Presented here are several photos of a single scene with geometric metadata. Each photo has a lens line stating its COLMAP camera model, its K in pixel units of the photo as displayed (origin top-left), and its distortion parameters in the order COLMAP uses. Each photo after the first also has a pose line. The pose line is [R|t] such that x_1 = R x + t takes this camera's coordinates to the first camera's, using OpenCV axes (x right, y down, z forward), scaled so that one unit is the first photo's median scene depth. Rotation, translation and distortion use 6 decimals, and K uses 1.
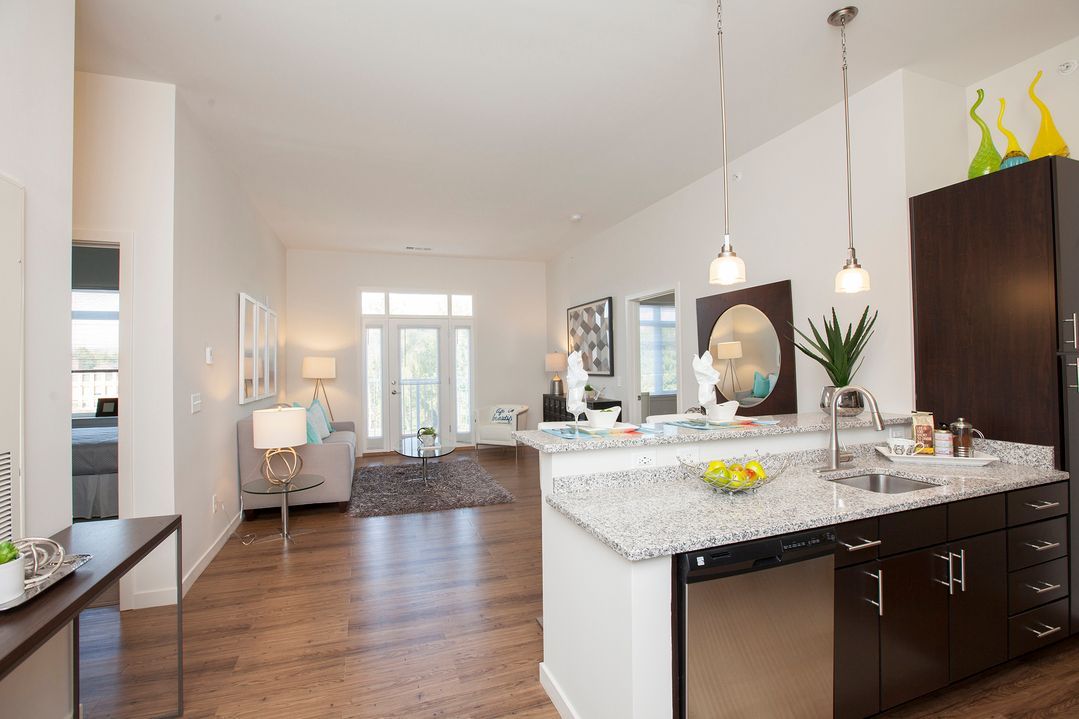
lens RADIAL K [[505.7, 0, 539.5], [0, 505.7, 359.5], [0, 0, 1]] dist [-0.033113, -0.000804]
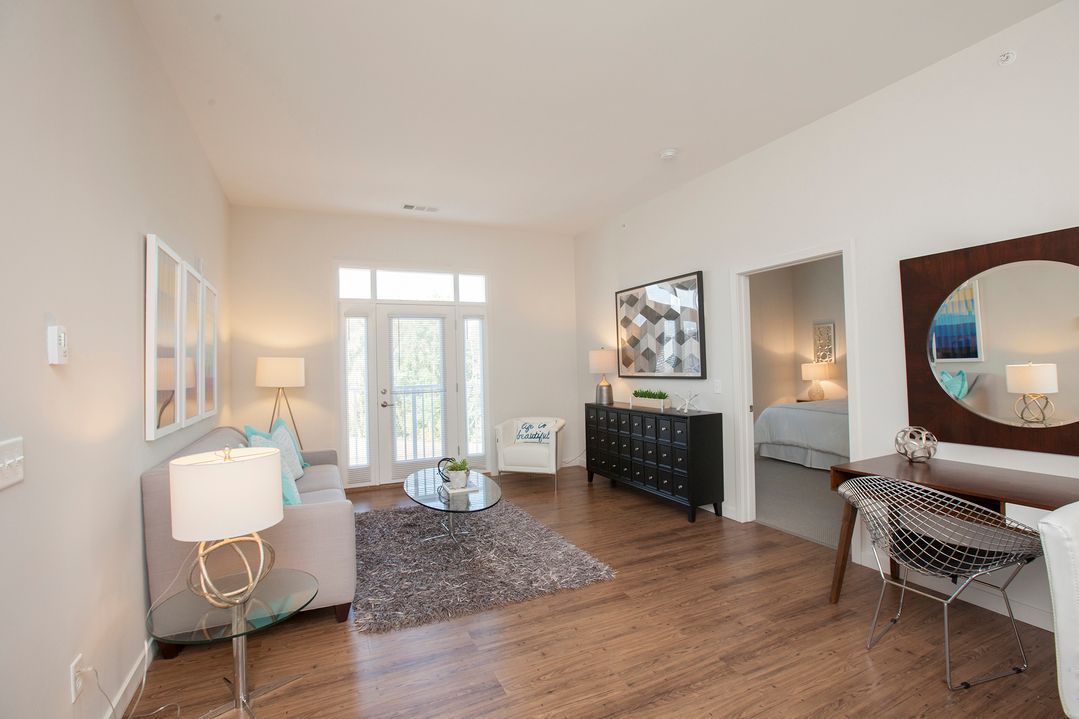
lens RADIAL K [[496.3, 0, 539.5], [0, 496.3, 359.5], [0, 0, 1]] dist [-0.027947, 0.000719]
pose [[0.994722, -0.008345, 0.102270, -0.153468], [0.008965, 0.999944, -0.005603, 0.006176], [-0.102218, 0.006490, 0.994741, 0.287167]]
